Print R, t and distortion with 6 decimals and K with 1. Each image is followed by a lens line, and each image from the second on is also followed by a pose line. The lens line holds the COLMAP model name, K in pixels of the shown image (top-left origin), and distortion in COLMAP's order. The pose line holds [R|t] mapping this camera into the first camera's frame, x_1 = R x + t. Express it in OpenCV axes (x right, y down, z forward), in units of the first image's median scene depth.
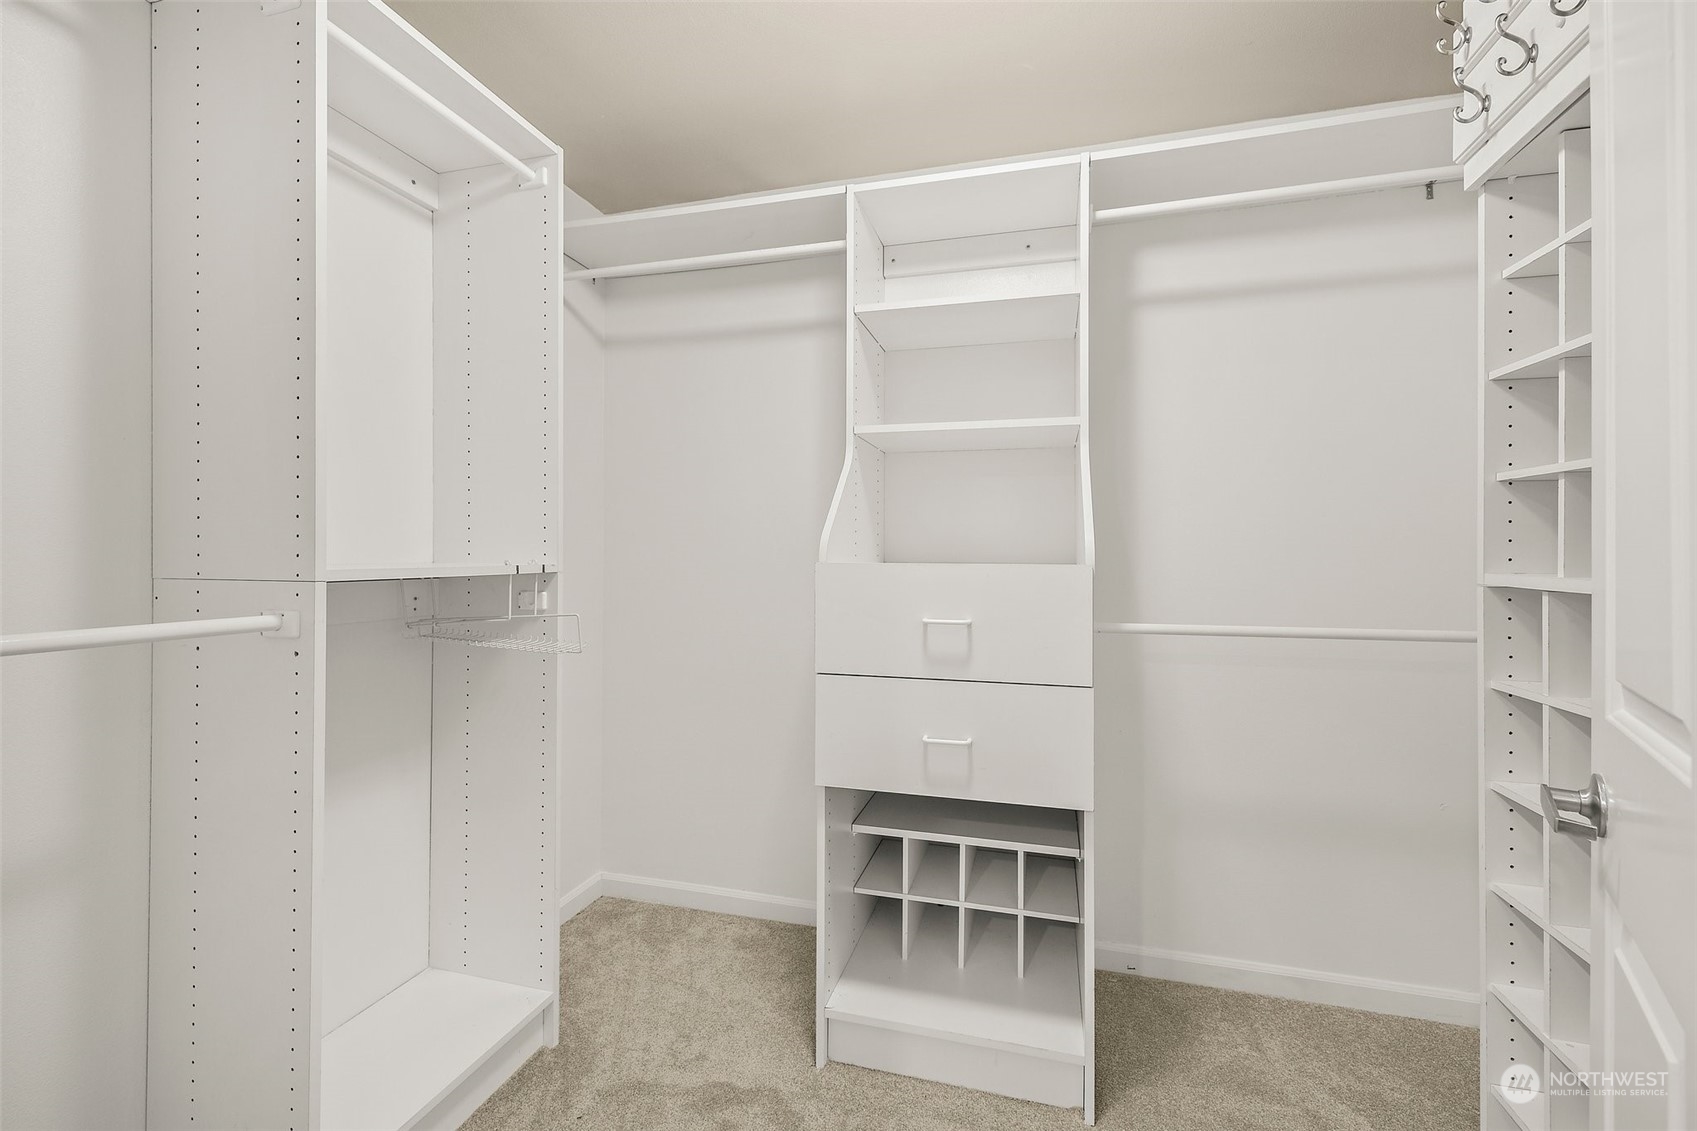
lens RADIAL K [[719.8, 0, 849.4], [0, 719.8, 562.6], [0, 0, 1]] dist [0.001010, 0.000029]
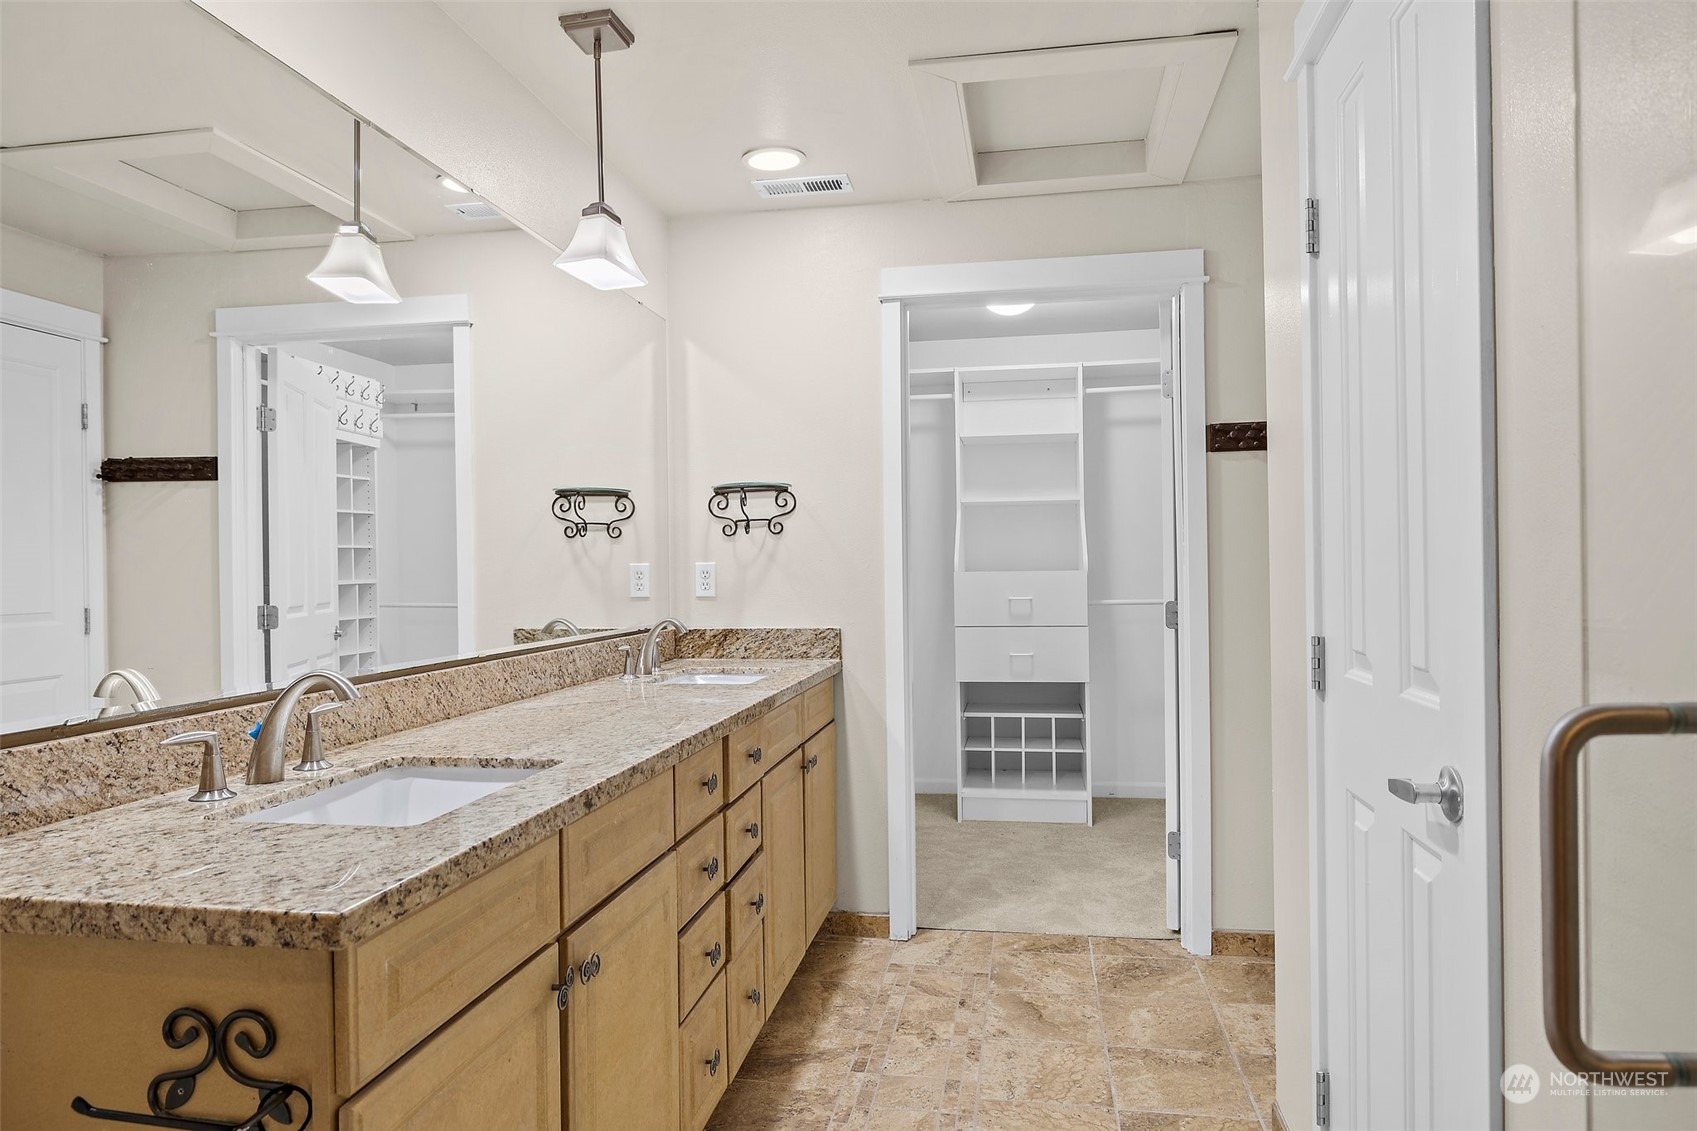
lens RADIAL K [[1030.1, 0, 849.7], [0, 1030.1, 564.3], [0, 0, 1]] dist [0.009017, 0.000298]
pose [[0.995031, -0.016603, 0.098176, -0.564477], [0.016667, 0.999861, 0.000167, -0.022382], [-0.098165, 0.001470, 0.995169, -1.680629]]
